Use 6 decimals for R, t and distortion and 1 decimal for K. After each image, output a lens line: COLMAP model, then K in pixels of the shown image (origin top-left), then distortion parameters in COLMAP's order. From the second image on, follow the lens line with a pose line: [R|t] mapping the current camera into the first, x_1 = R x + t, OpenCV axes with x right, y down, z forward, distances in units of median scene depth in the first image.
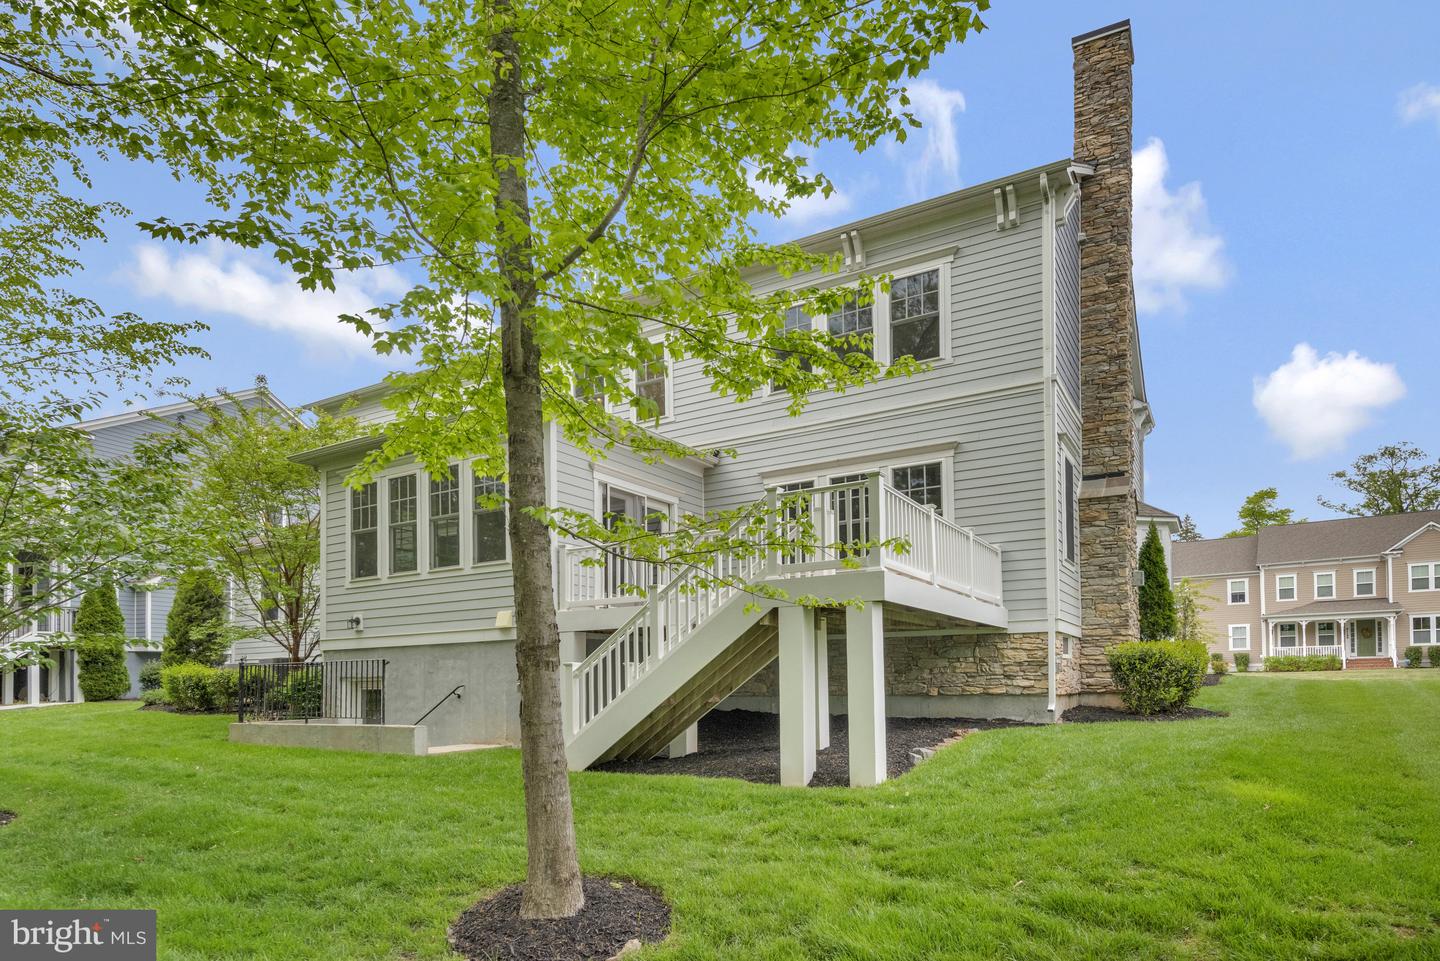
lens RADIAL K [[765.7, 0, 720.0], [0, 765.7, 480.5], [0, 0, 1]] dist [-0.001411, -0.000486]
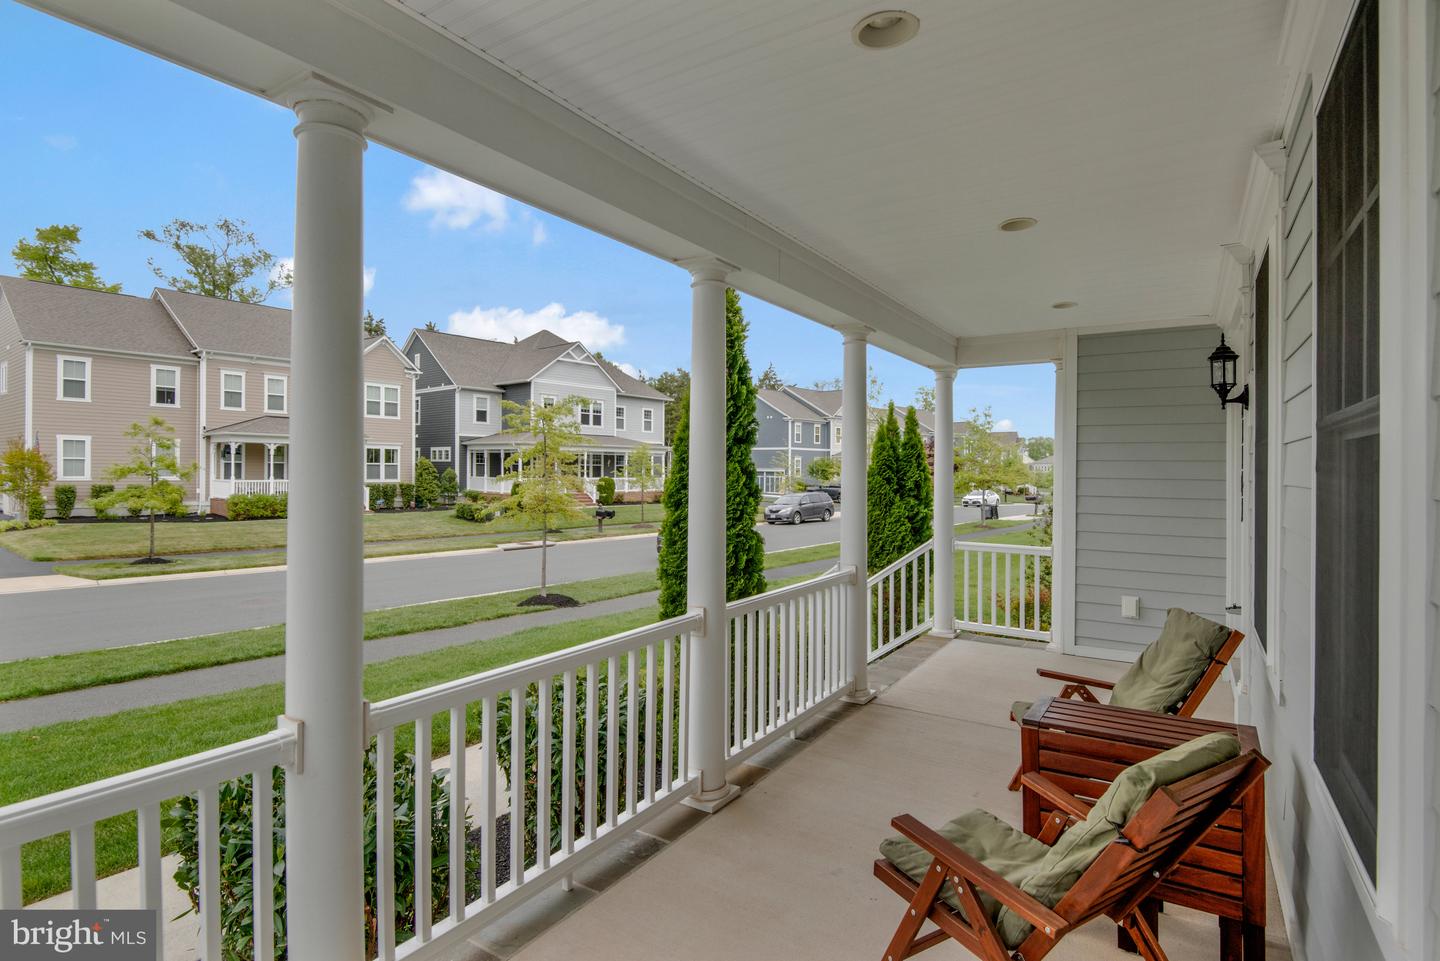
lens RADIAL K [[765.7, 0, 720.0], [0, 765.7, 480.5], [0, 0, 1]] dist [-0.001411, -0.000486]
pose [[-0.020806, -0.002196, 0.999781, 0.069028], [-0.266013, 0.963963, -0.003419, 0.104695], [-0.963745, -0.266026, -0.020641, 0.584783]]
